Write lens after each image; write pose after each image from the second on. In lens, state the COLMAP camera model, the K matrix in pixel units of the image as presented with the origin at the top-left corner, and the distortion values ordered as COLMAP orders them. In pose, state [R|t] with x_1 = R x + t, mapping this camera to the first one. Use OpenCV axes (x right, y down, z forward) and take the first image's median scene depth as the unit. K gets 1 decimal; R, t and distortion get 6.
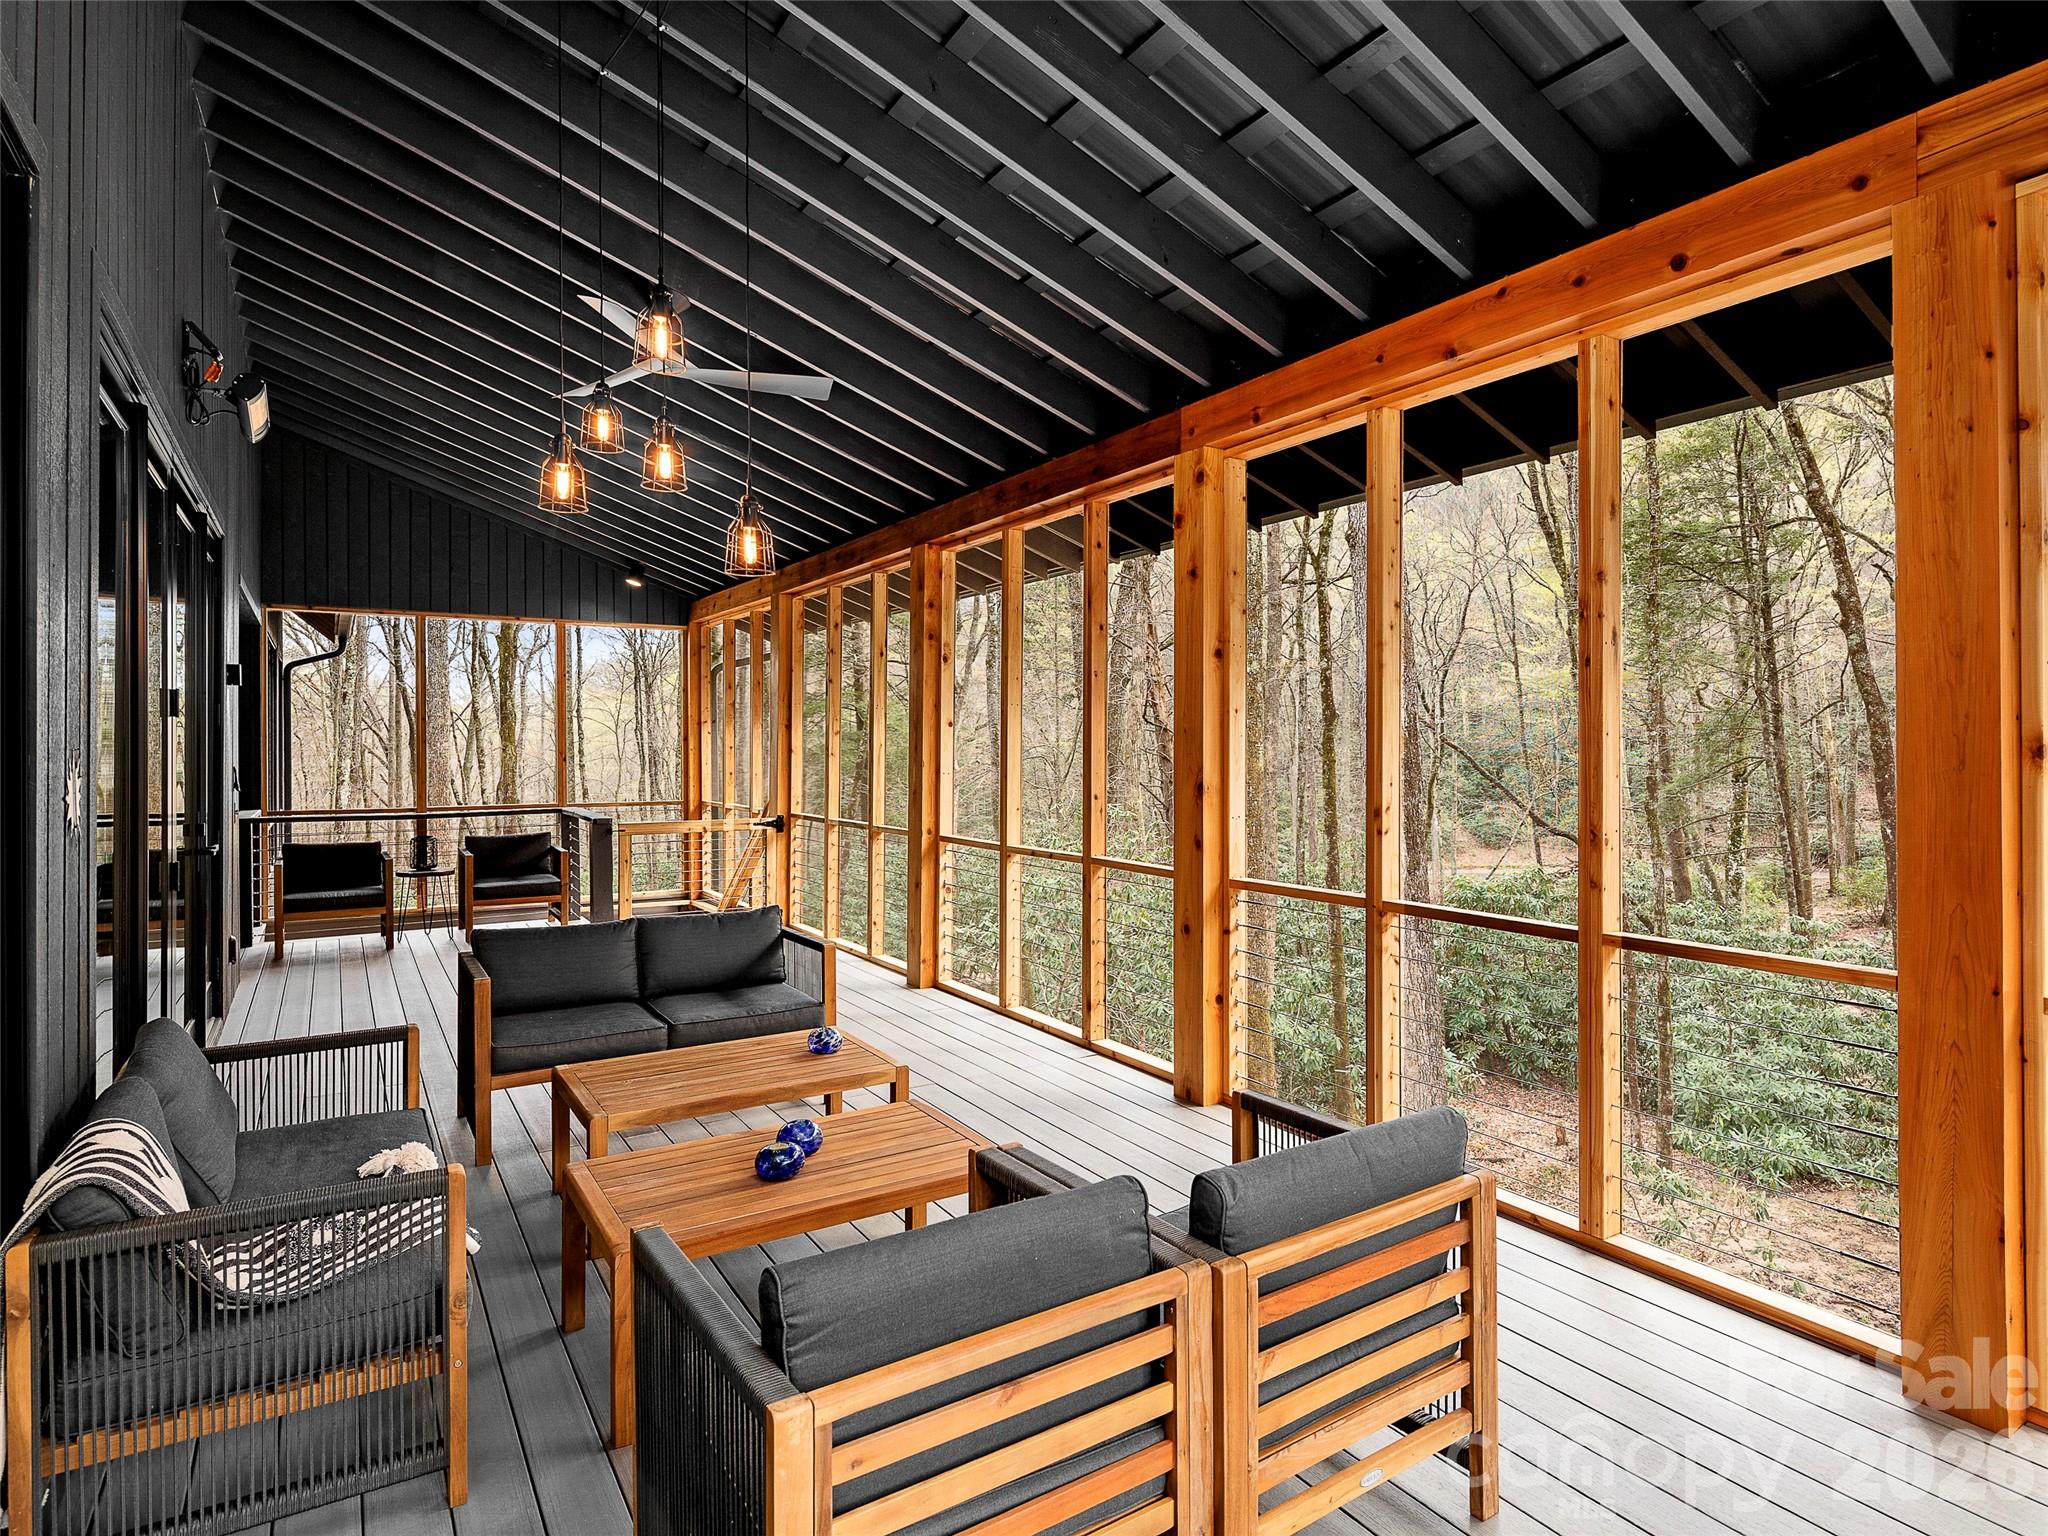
lens RADIAL K [[1121.0, 0, 1024.0], [0, 1121.0, 768.0], [0, 0, 1]] dist [0.000464, 0.000069]
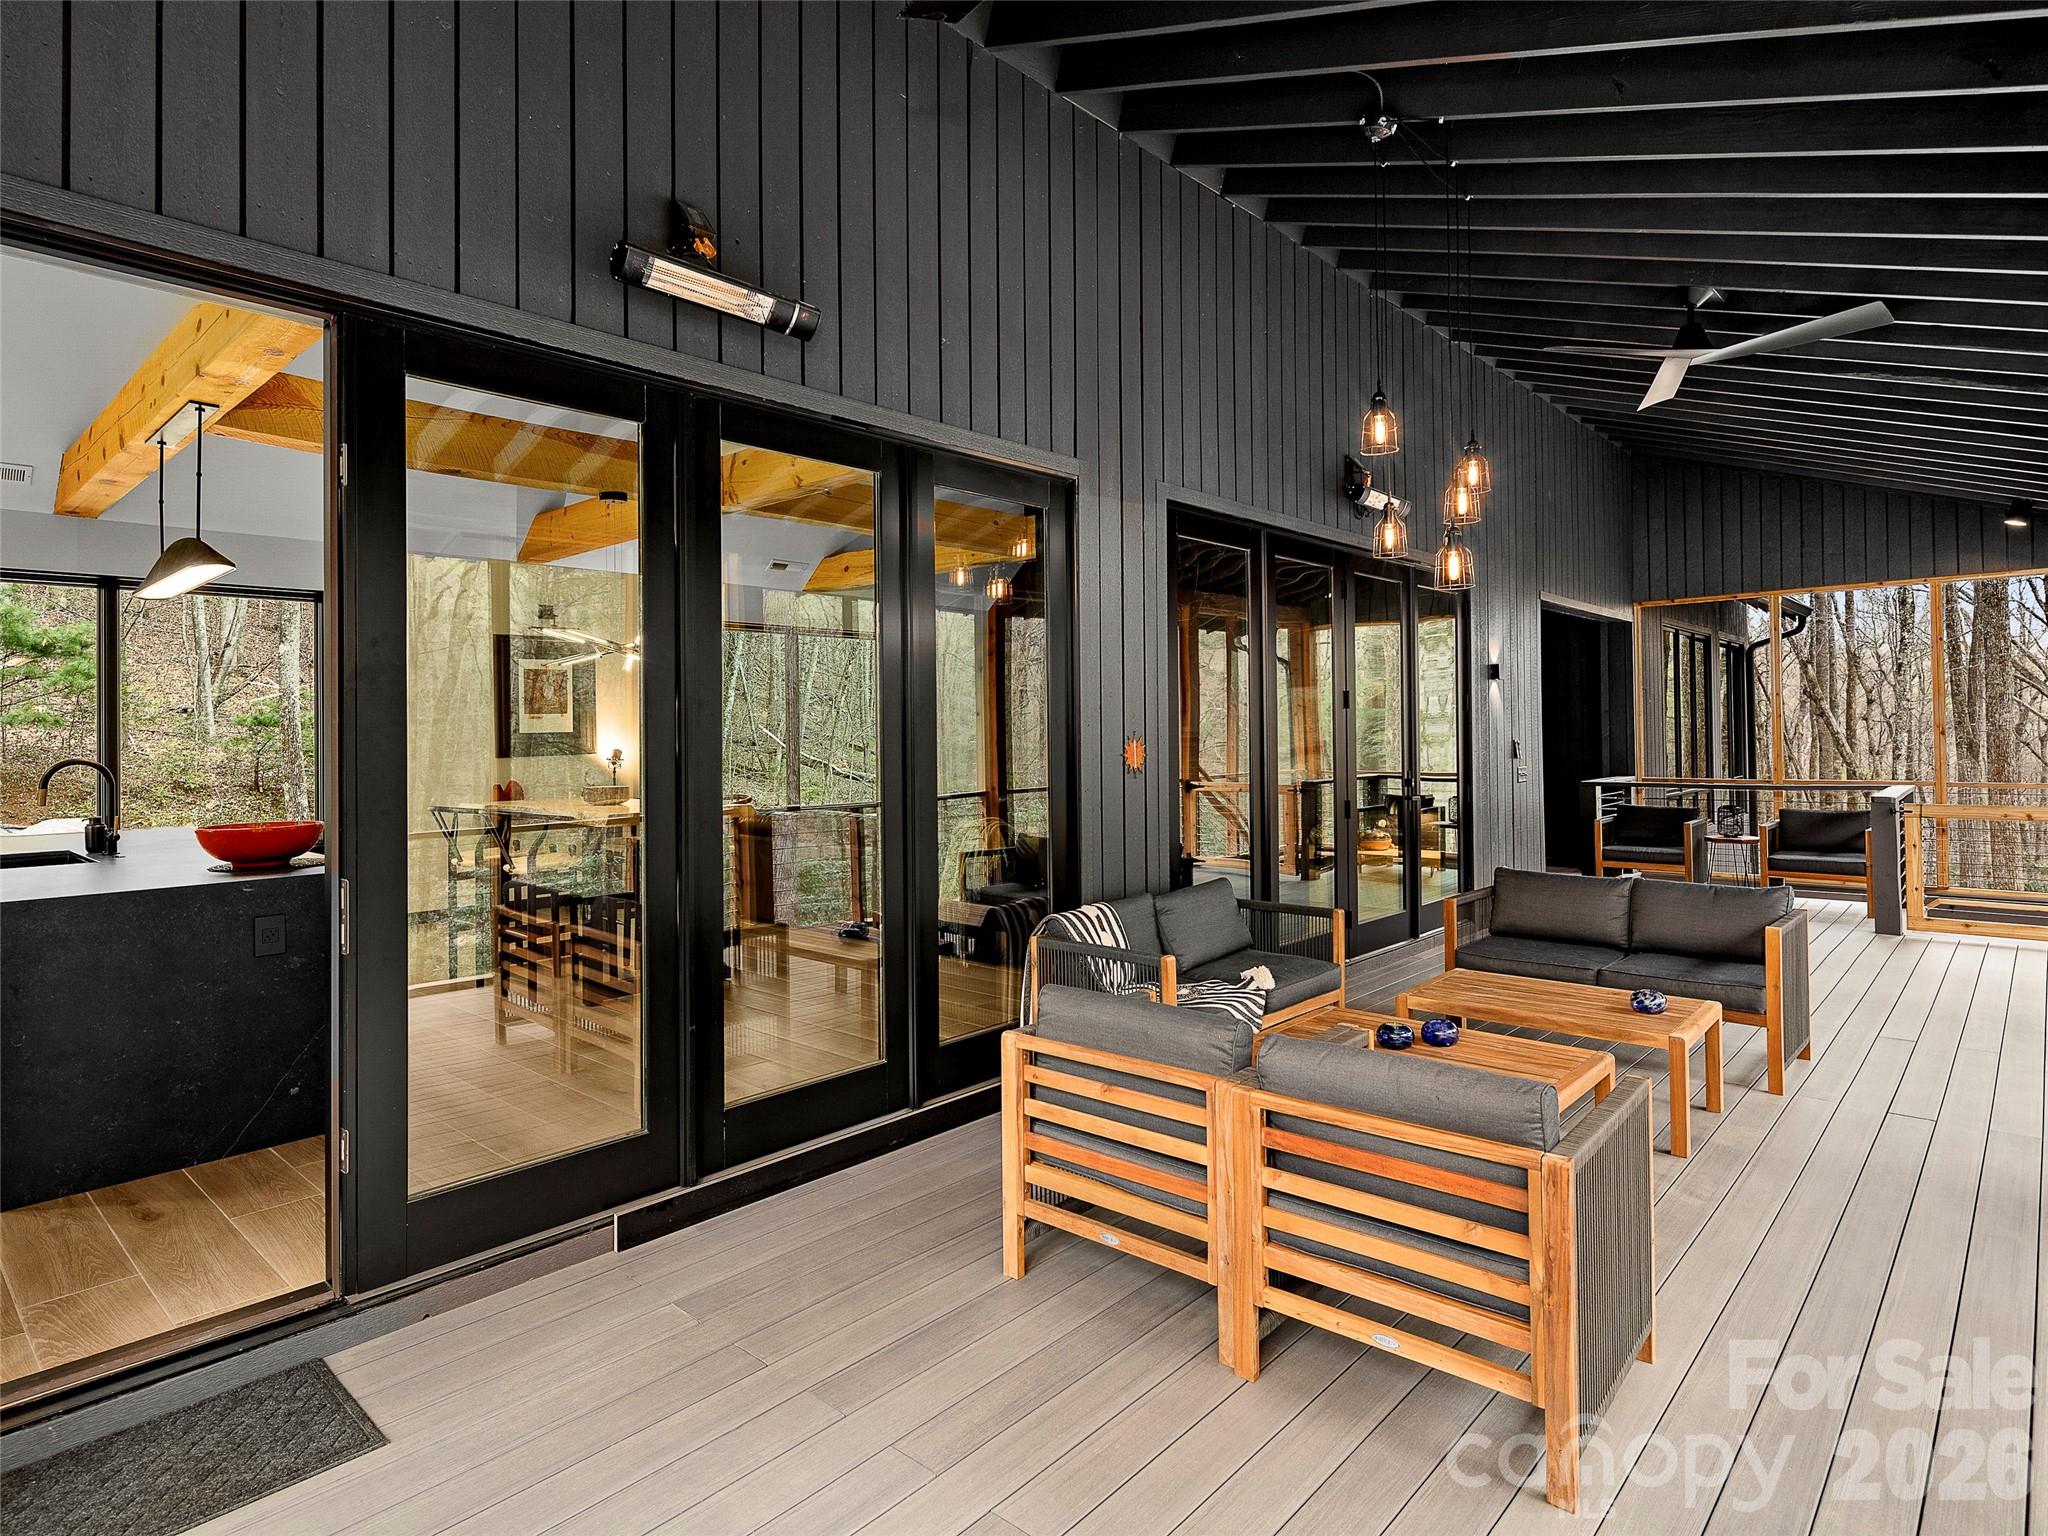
lens RADIAL K [[1101.2, 0, 1025.8], [0, 1101.2, 730.4], [0, 0, 1]] dist [0.000716, 0.000190]
pose [[0.267440, -0.005770, -0.963557, 0.913619], [-0.003754, 0.999968, -0.007030, -0.003433], [0.963567, 0.005498, 0.267410, 0.218300]]
